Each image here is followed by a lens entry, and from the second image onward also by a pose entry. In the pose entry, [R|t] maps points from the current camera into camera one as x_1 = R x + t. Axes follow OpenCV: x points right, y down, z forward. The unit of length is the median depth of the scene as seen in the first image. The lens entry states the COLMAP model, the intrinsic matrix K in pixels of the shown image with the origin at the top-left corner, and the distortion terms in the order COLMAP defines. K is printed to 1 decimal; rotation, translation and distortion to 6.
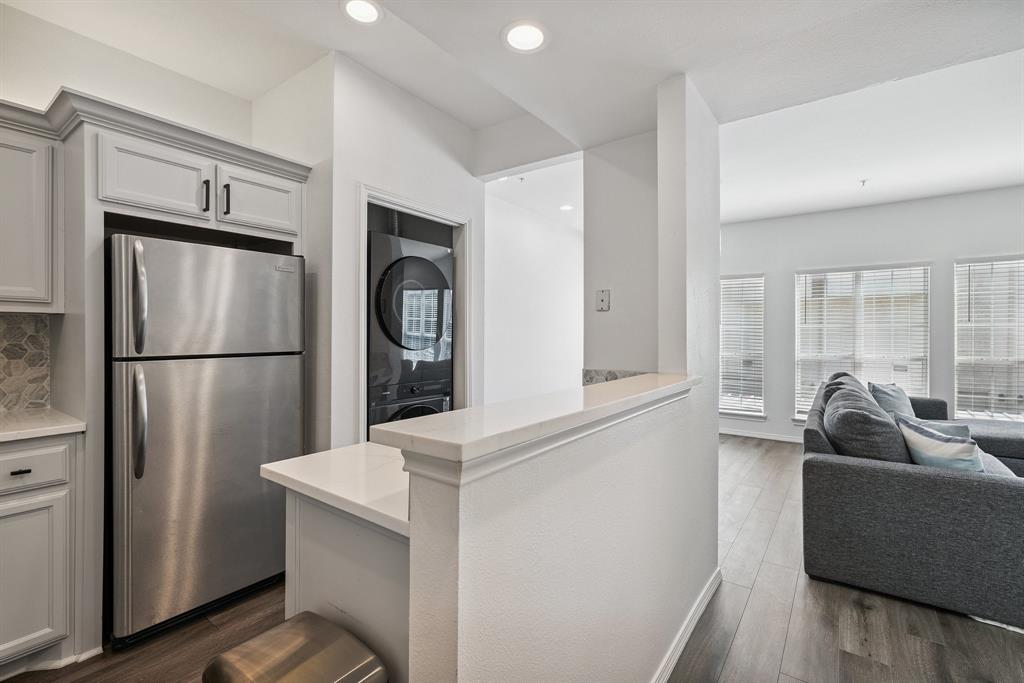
lens RADIAL K [[453.0, 0, 509.4], [0, 453.0, 334.6], [0, 0, 1]] dist [-0.000122, 0.001132]
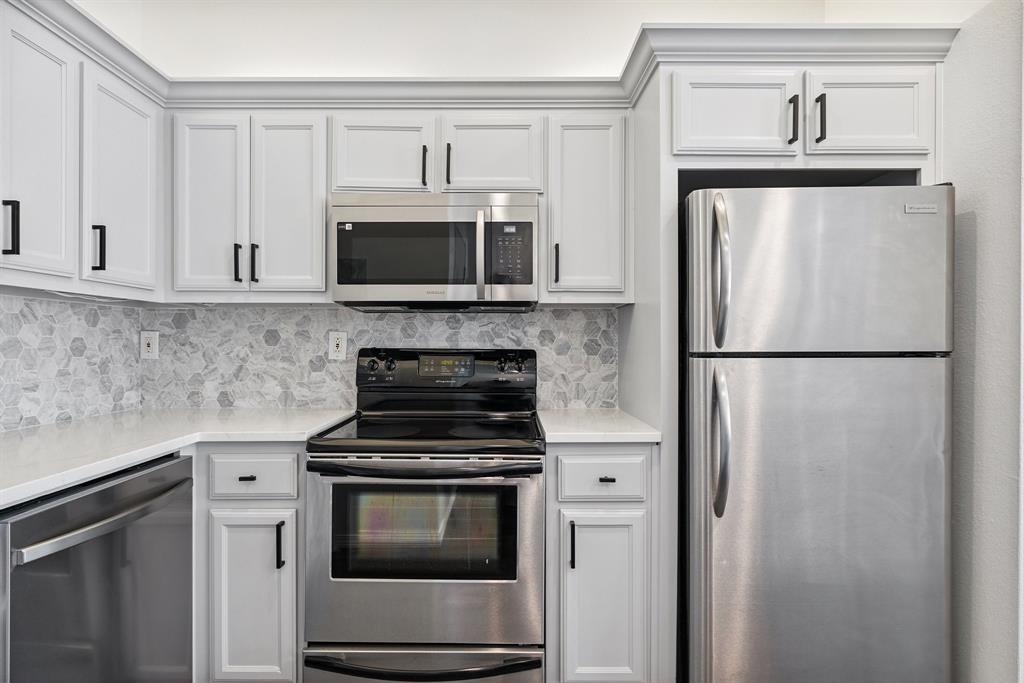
lens RADIAL K [[540.0, 0, 509.4], [0, 540.0, 343.7], [0, 0, 1]] dist [0.001076, 0.001313]
pose [[0.594842, -0.001841, -0.803841, -0.296742], [-0.000792, 0.999996, -0.002876, 0.036350], [0.803842, 0.002347, 0.594838, 0.190990]]
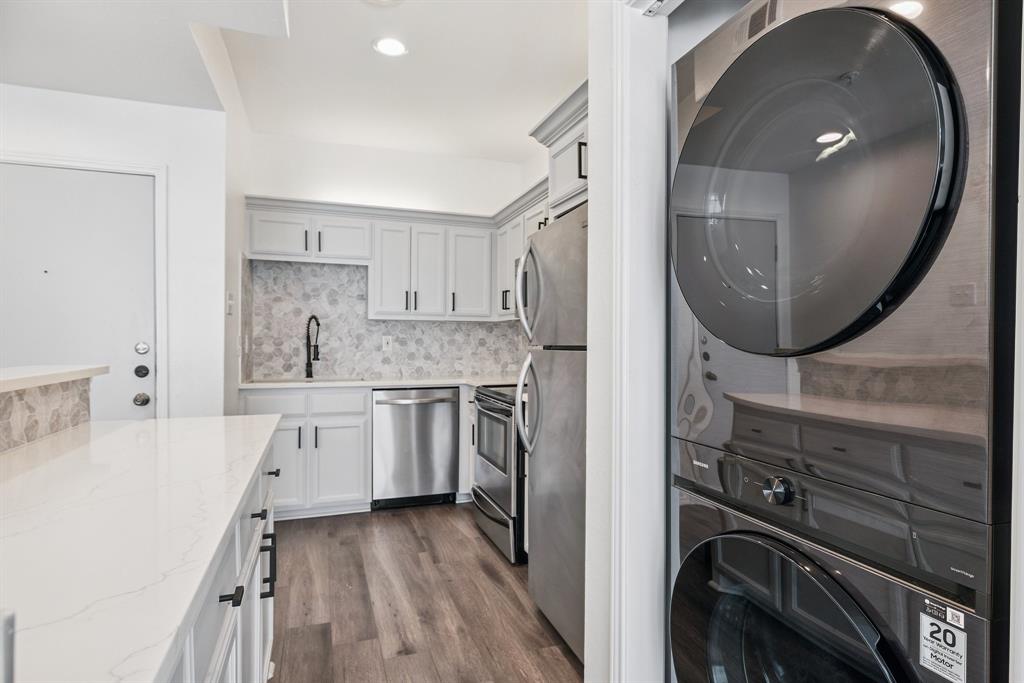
lens RADIAL K [[540.0, 0, 505.1], [0, 540.0, 348.6], [0, 0, 1]] dist [0.001076, 0.001313]
pose [[-0.566339, 0.003454, -0.824165, 0.275650], [-0.009922, 0.999890, 0.011009, 0.040271], [0.824112, 0.014412, -0.566243, 1.596713]]
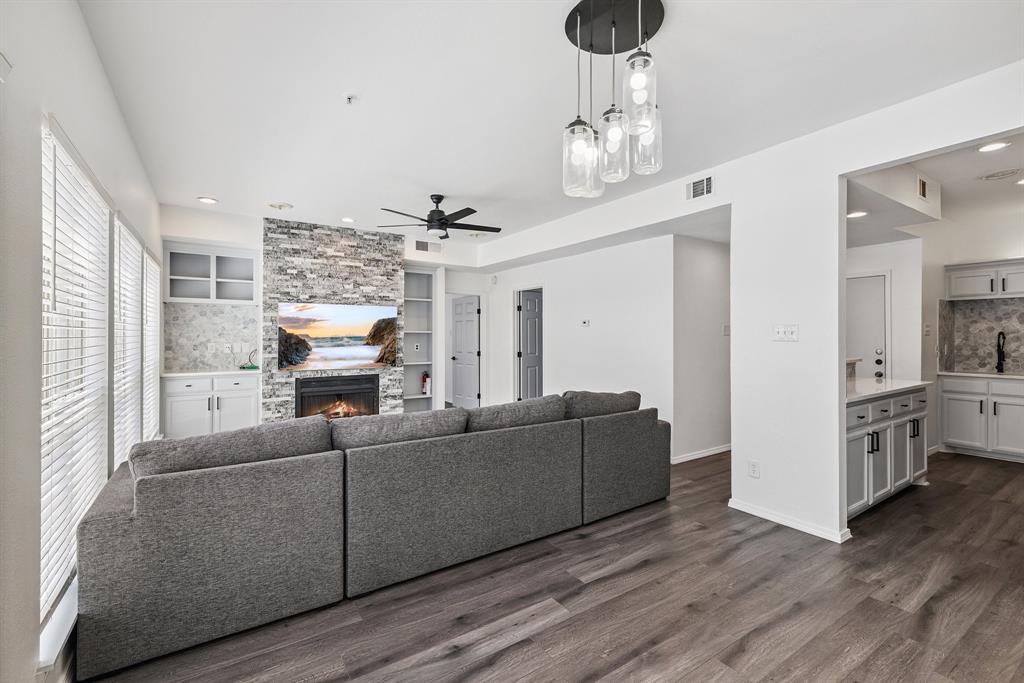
lens RADIAL K [[453.0, 0, 515.0], [0, 453.0, 333.6], [0, 0, 1]] dist [-0.000122, 0.001132]
pose [[-0.942364, -0.003877, 0.334567, 0.797284], [-0.004797, 0.999987, -0.001926, -0.028475], [-0.334555, -0.003420, -0.942370, 3.313237]]
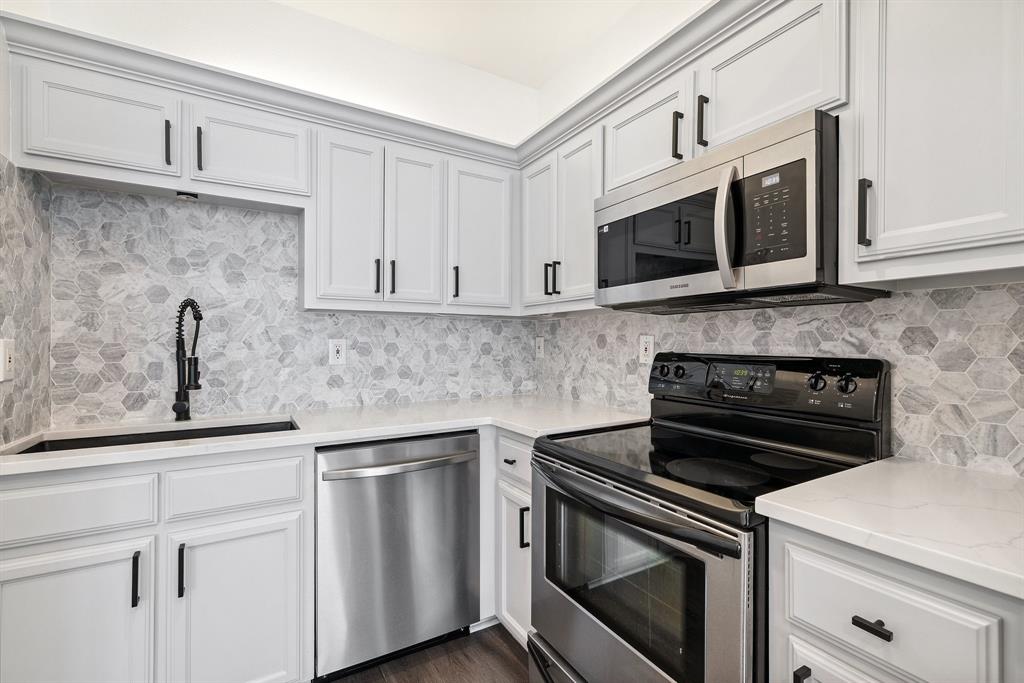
lens RADIAL K [[453.0, 0, 508.4], [0, 453.0, 341.4], [0, 0, 1]] dist [-0.000122, 0.001132]
pose [[-0.394463, -0.007972, -0.918877, -0.458017], [-0.004501, 0.999967, -0.006743, 0.027646], [0.918901, 0.001476, -0.394486, 0.727803]]
